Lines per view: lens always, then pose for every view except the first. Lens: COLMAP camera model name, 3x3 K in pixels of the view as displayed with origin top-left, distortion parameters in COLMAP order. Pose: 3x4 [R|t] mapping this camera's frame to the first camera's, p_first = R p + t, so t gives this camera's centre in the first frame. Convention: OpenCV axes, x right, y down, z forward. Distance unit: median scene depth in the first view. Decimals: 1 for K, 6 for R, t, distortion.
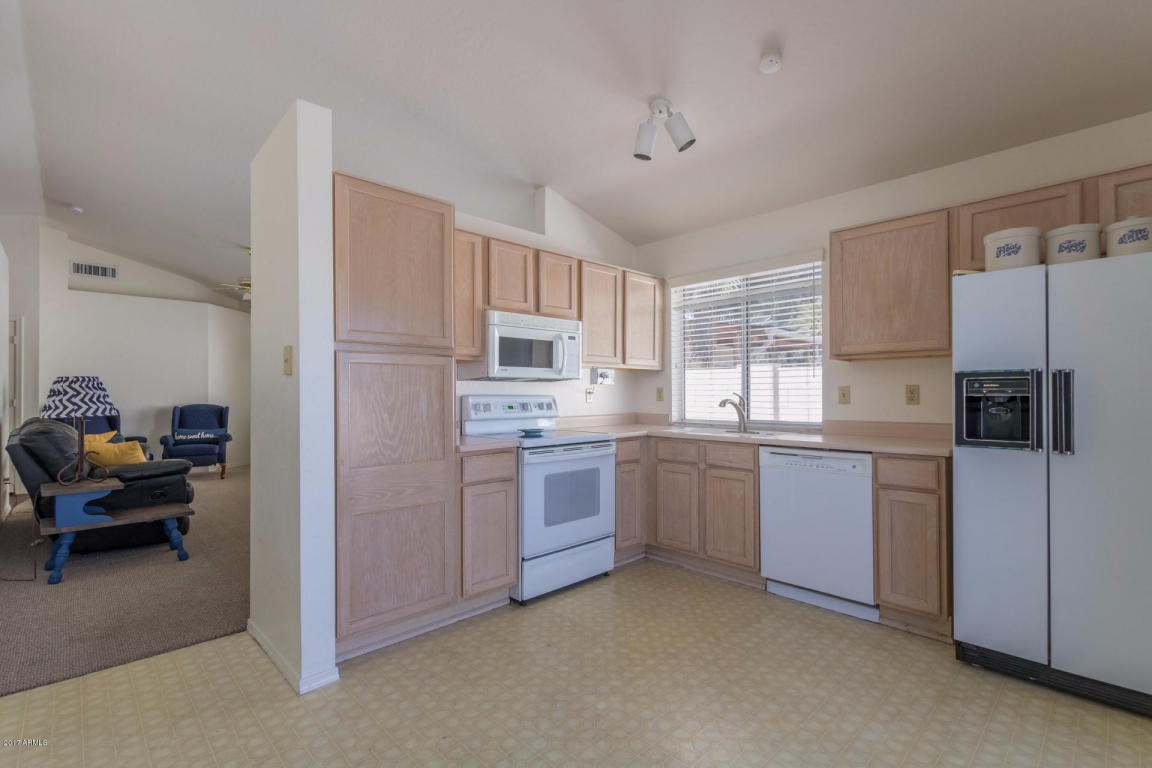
lens RADIAL K [[523.9, 0, 581.1], [0, 523.9, 390.2], [0, 0, 1]] dist [-0.001782, -0.000783]
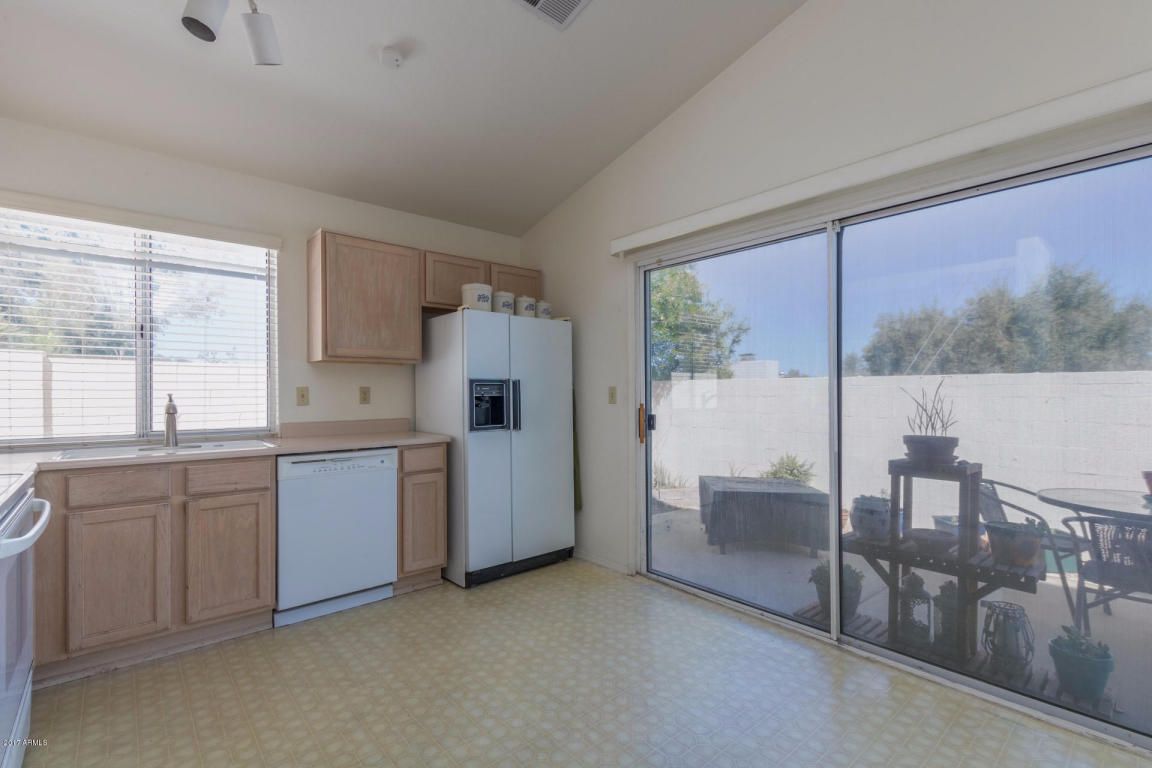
lens RADIAL K [[523.9, 0, 581.1], [0, 523.9, 390.2], [0, 0, 1]] dist [-0.001782, -0.000783]
pose [[0.038885, 0.006290, 0.999224, -0.611361], [-0.003221, 0.999976, -0.006170, 0.003410], [-0.999239, -0.002978, 0.038904, 0.606712]]
